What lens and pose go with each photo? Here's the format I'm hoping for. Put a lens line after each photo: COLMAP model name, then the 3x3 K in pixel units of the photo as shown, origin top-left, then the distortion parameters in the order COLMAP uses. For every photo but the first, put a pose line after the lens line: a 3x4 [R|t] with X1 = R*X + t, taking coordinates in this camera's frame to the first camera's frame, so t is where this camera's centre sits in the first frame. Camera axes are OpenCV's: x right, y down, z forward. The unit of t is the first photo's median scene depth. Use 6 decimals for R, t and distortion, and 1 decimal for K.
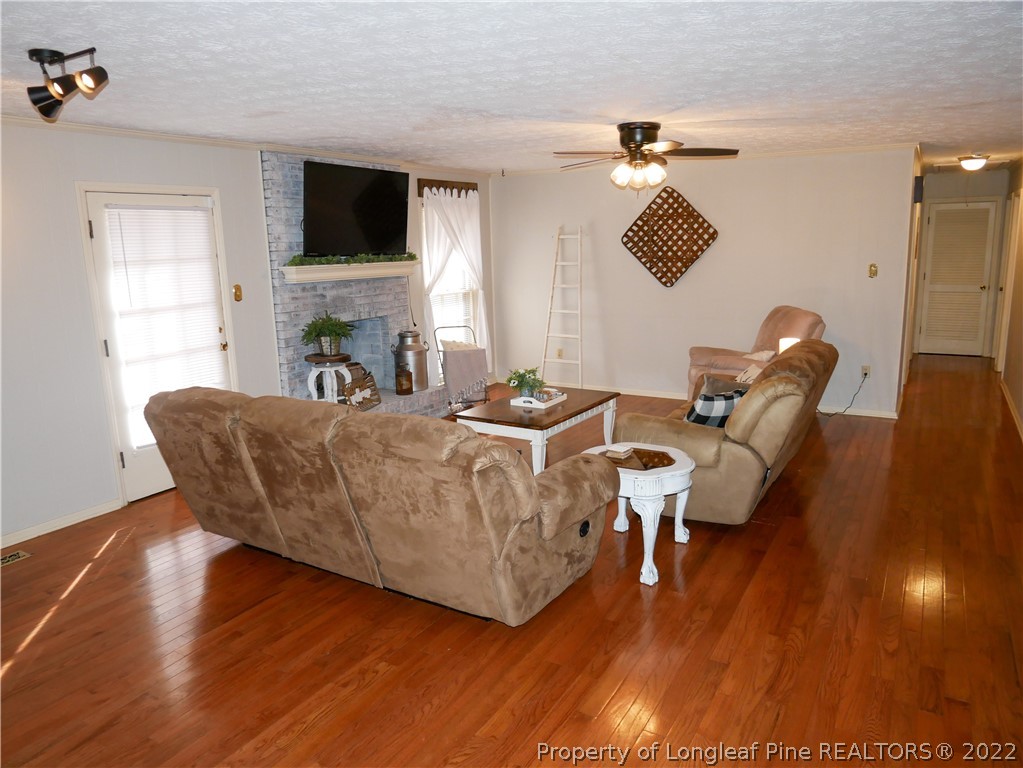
lens RADIAL K [[727.1, 0, 517.8], [0, 727.1, 385.9], [0, 0, 1]] dist [-0.057497, 0.022037]
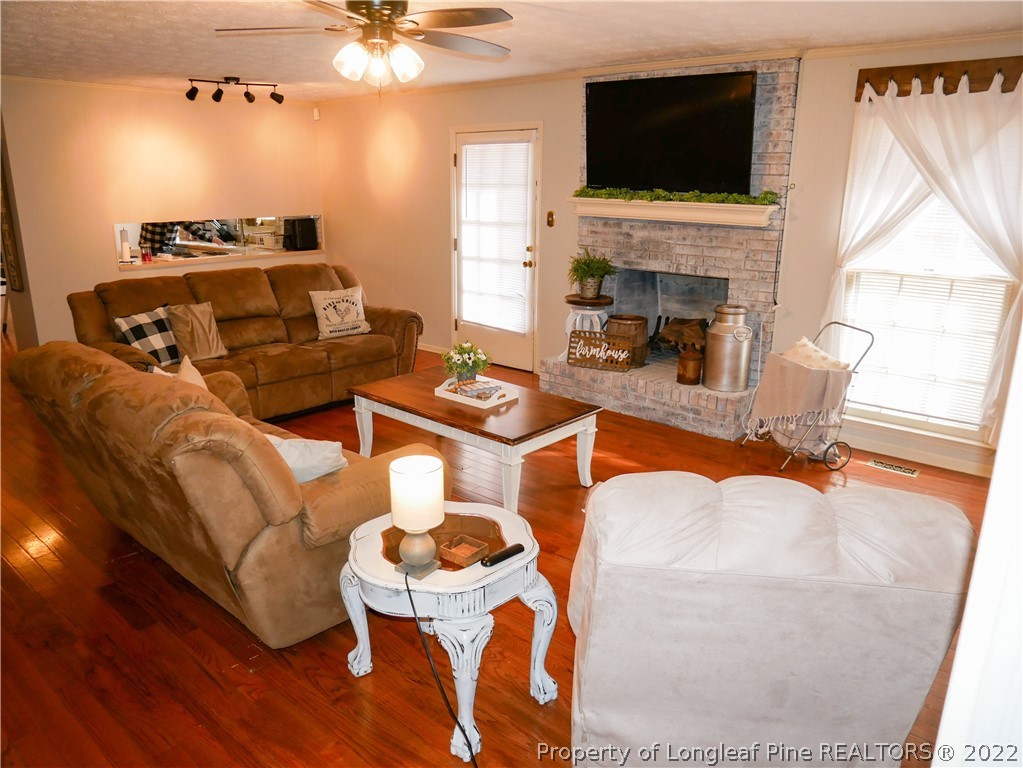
lens RADIAL K [[727.1, 0, 512.7], [0, 727.1, 389.8], [0, 0, 1]] dist [-0.057497, 0.022037]
pose [[-0.190898, 0.282558, -0.940063, 0.570690], [-0.201363, 0.926036, 0.319233, -0.180311], [0.960735, 0.250235, -0.119881, 0.901931]]
